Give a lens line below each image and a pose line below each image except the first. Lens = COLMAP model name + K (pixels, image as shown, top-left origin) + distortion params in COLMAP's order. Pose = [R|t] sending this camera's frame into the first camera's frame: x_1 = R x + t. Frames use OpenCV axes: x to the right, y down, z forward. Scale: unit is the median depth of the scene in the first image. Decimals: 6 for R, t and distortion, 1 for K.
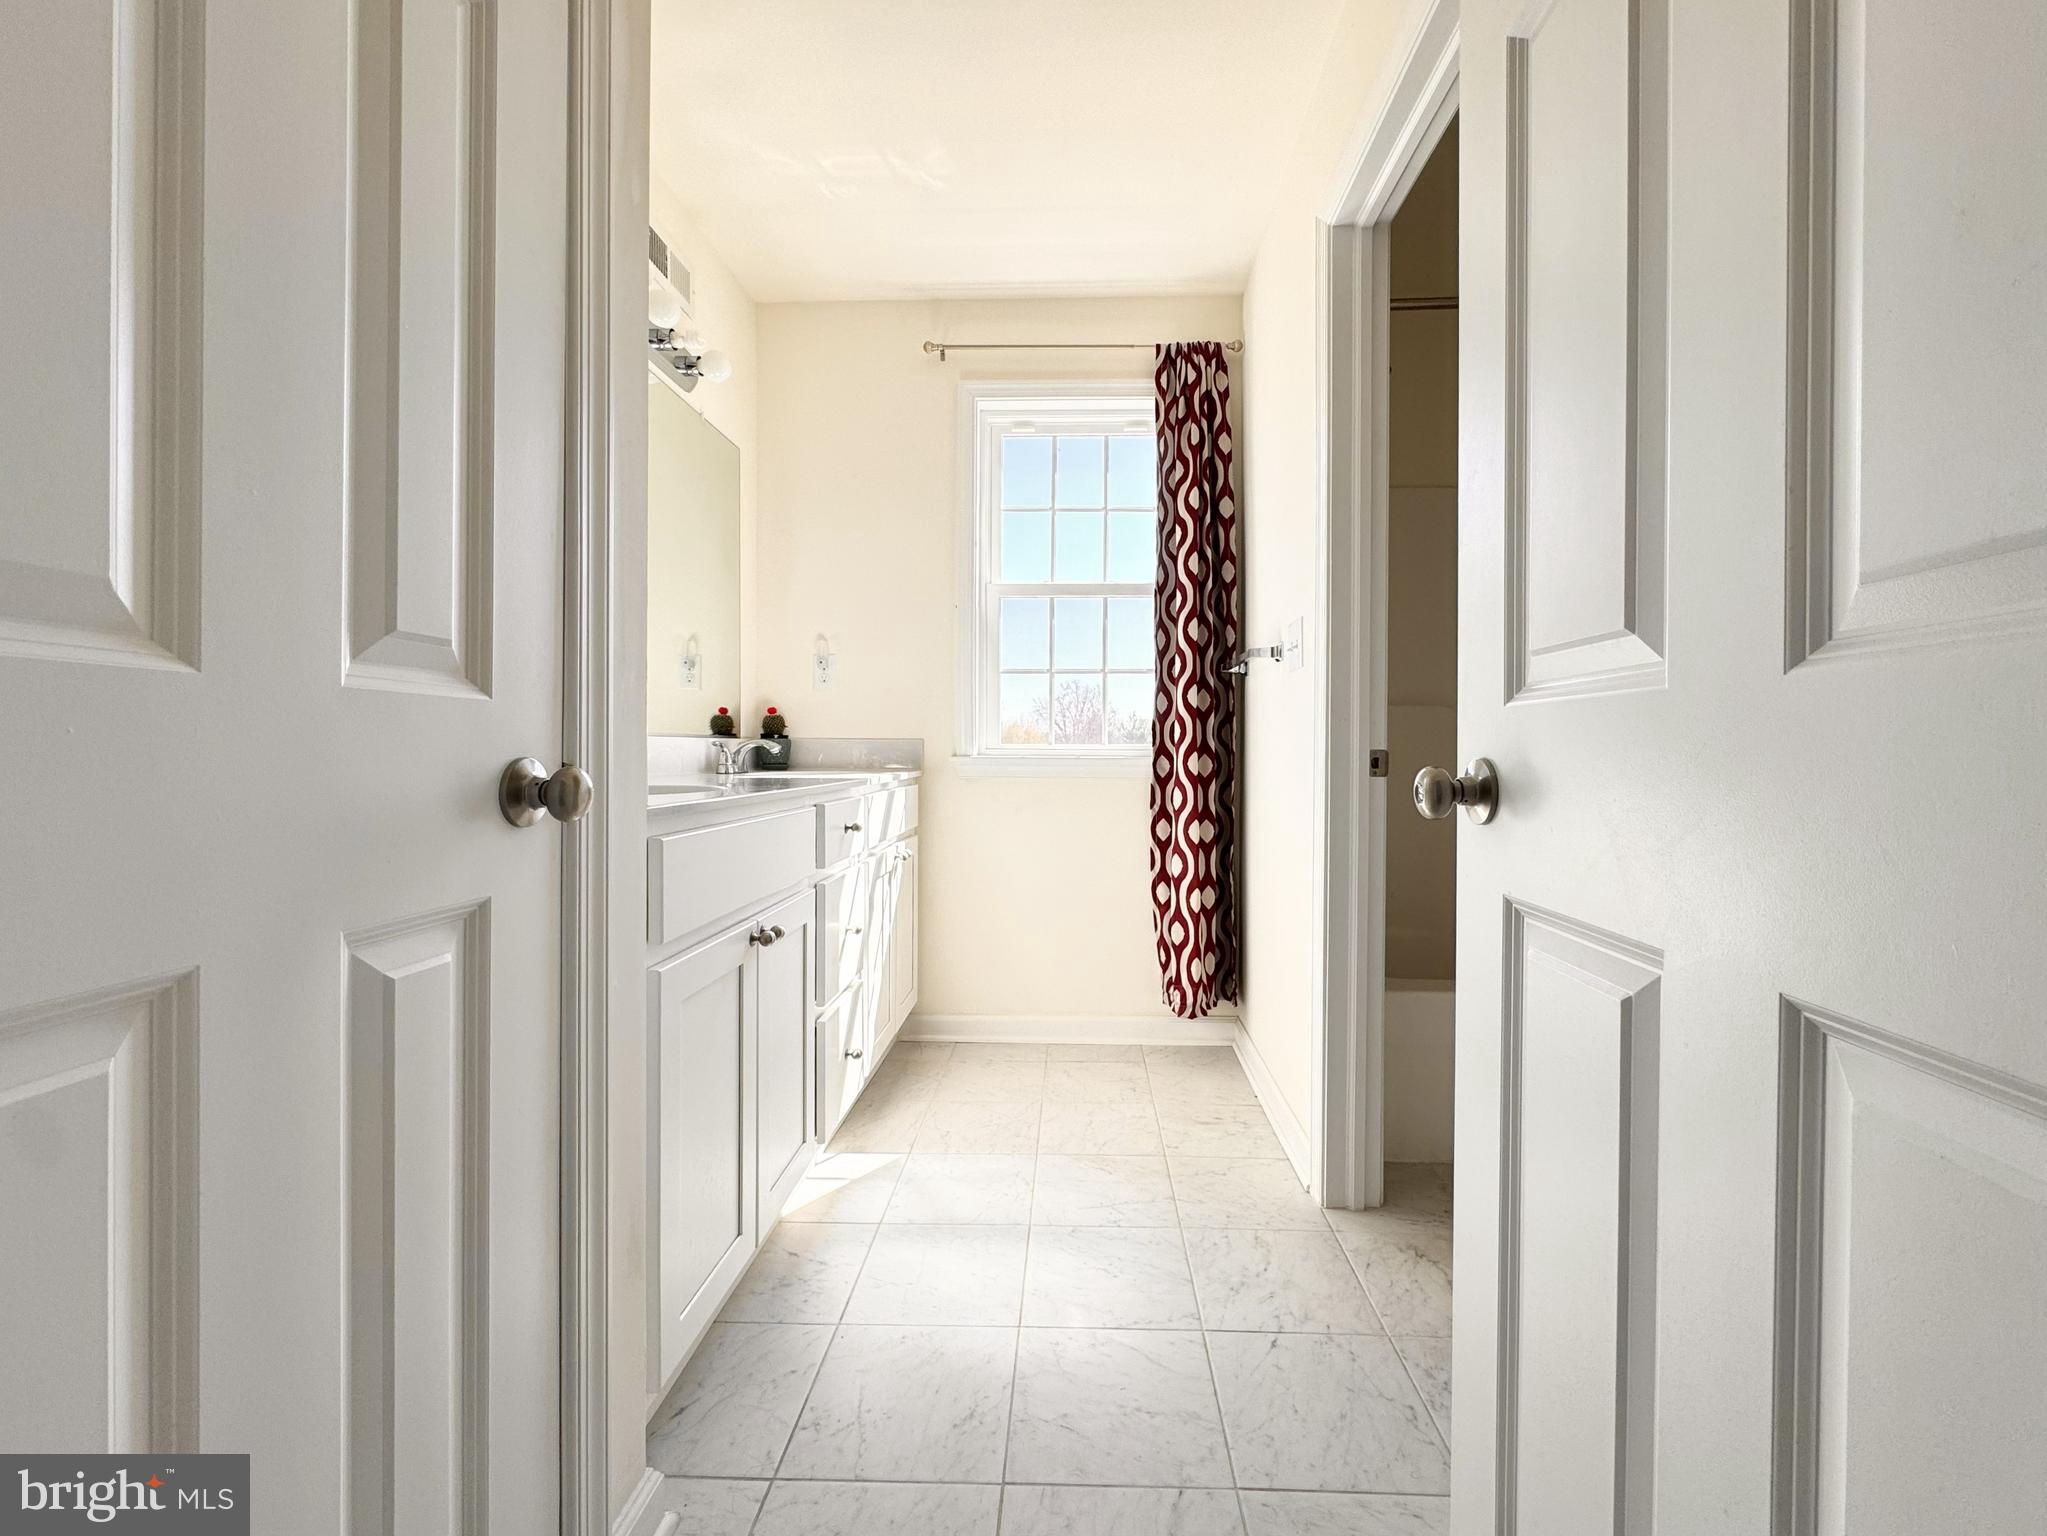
lens RADIAL K [[838.1, 0, 1030.8], [0, 838.1, 760.2], [0, 0, 1]] dist [-0.002766, 0.000860]
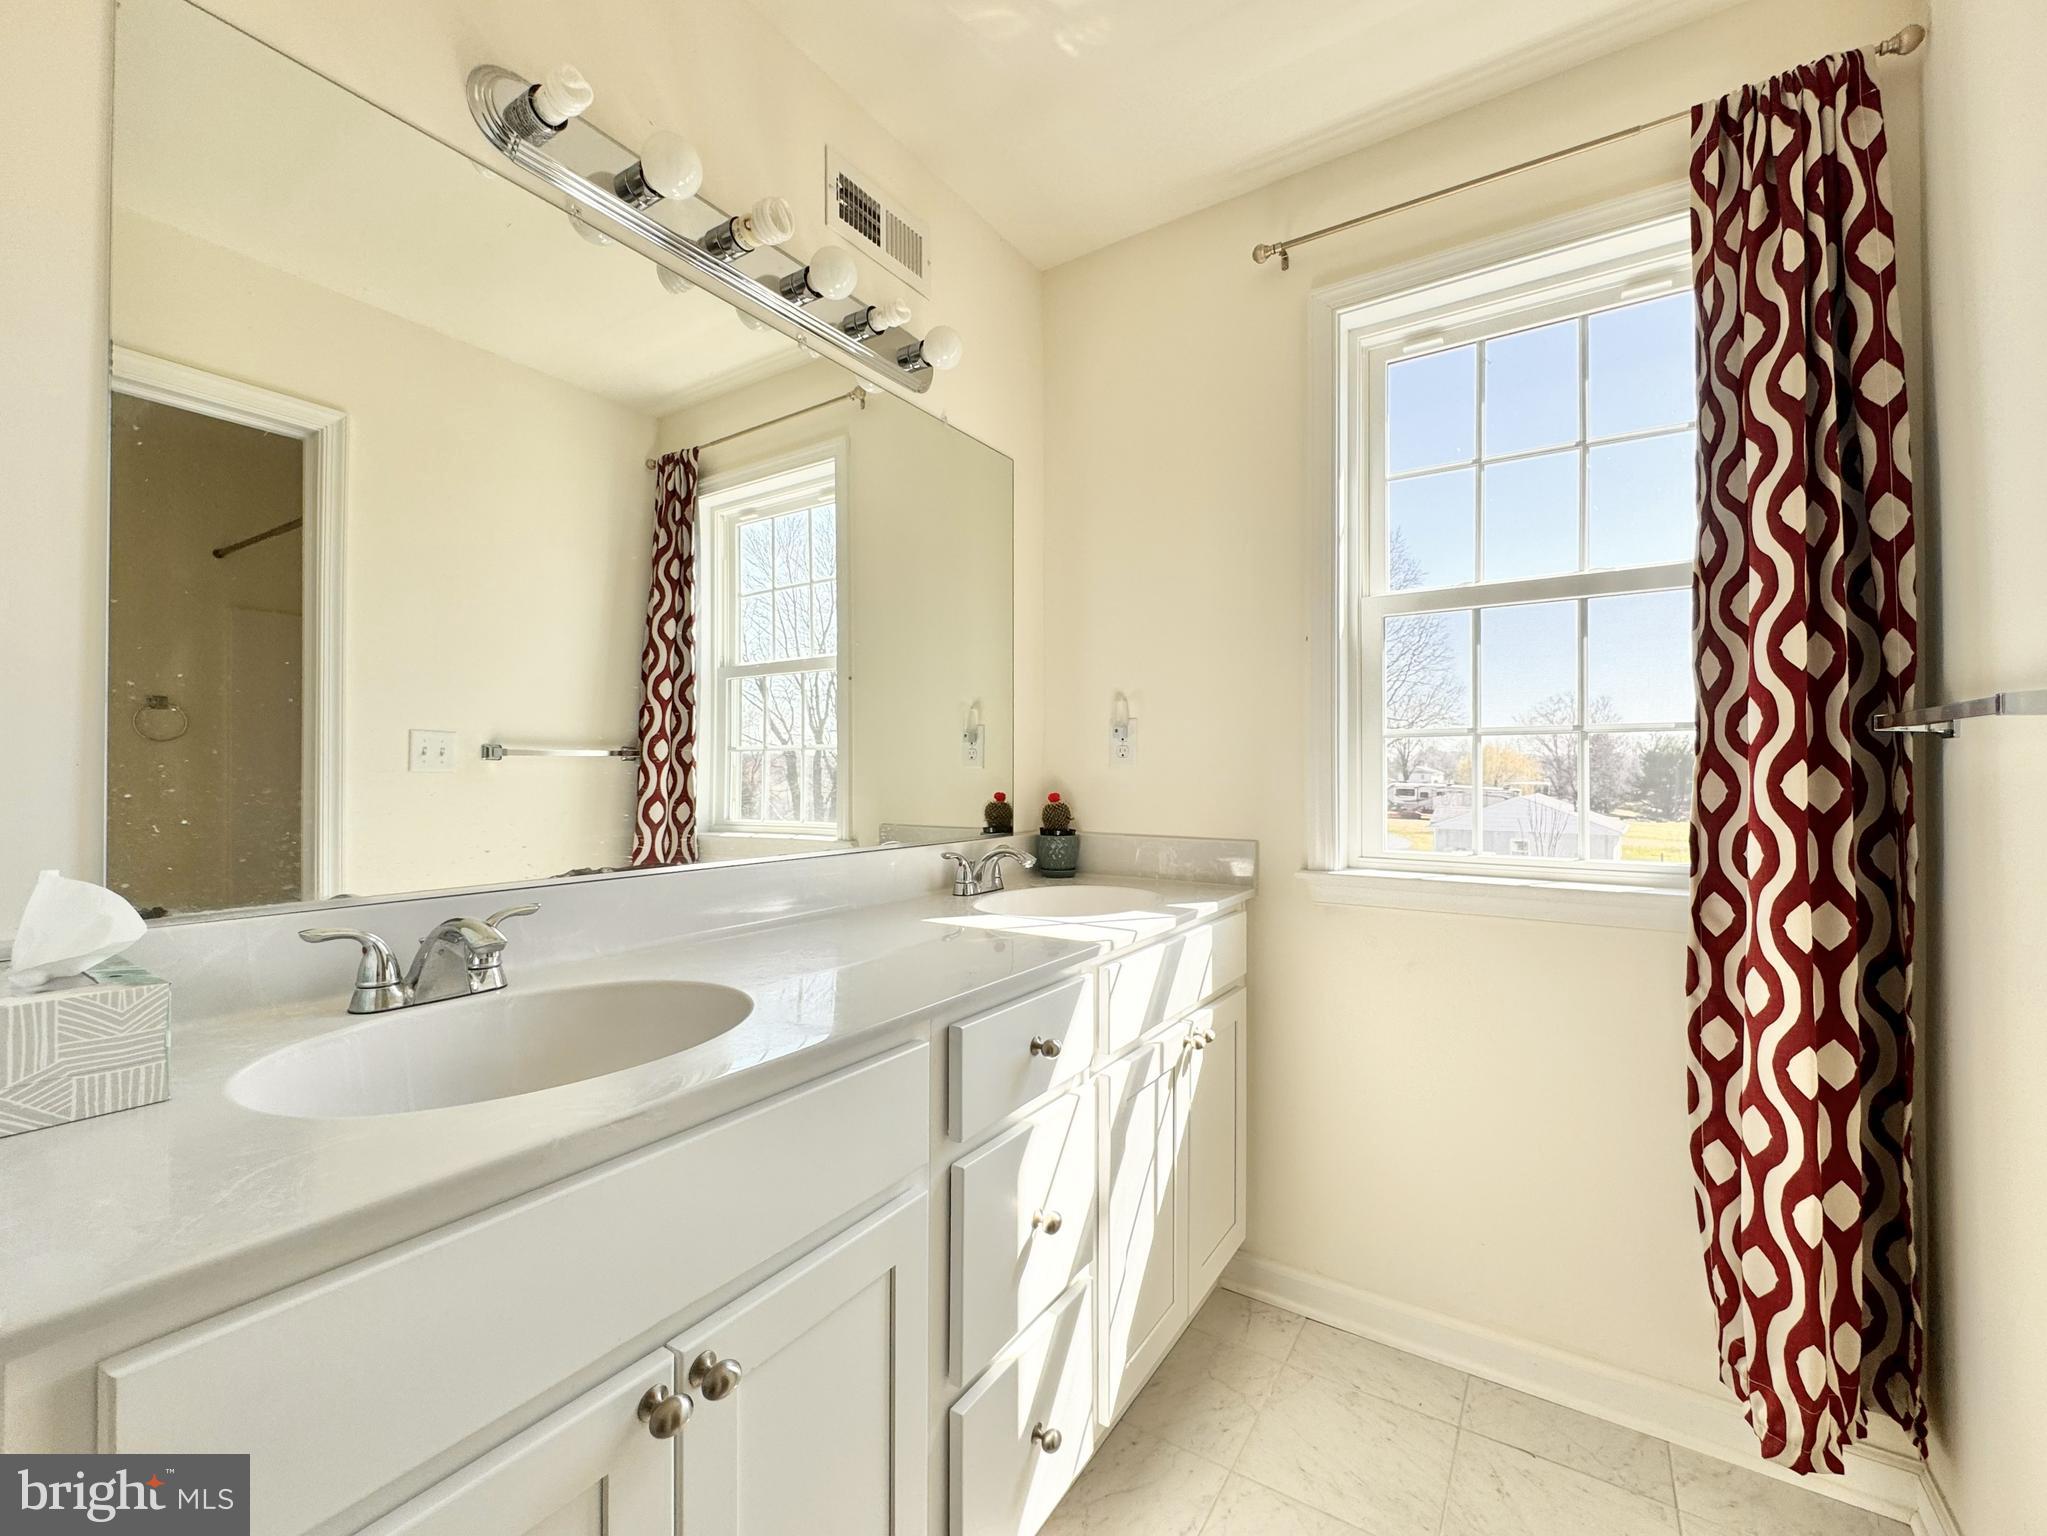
lens RADIAL K [[839.8, 0, 1026.2], [0, 839.8, 775.6], [0, 0, 1]] dist [-0.004398, 0.000780]
pose [[0.866035, -0.005204, -0.499957, 0.048670], [-0.002264, 0.999895, -0.014329, -0.071050], [0.499979, 0.013541, 0.865932, 0.348103]]
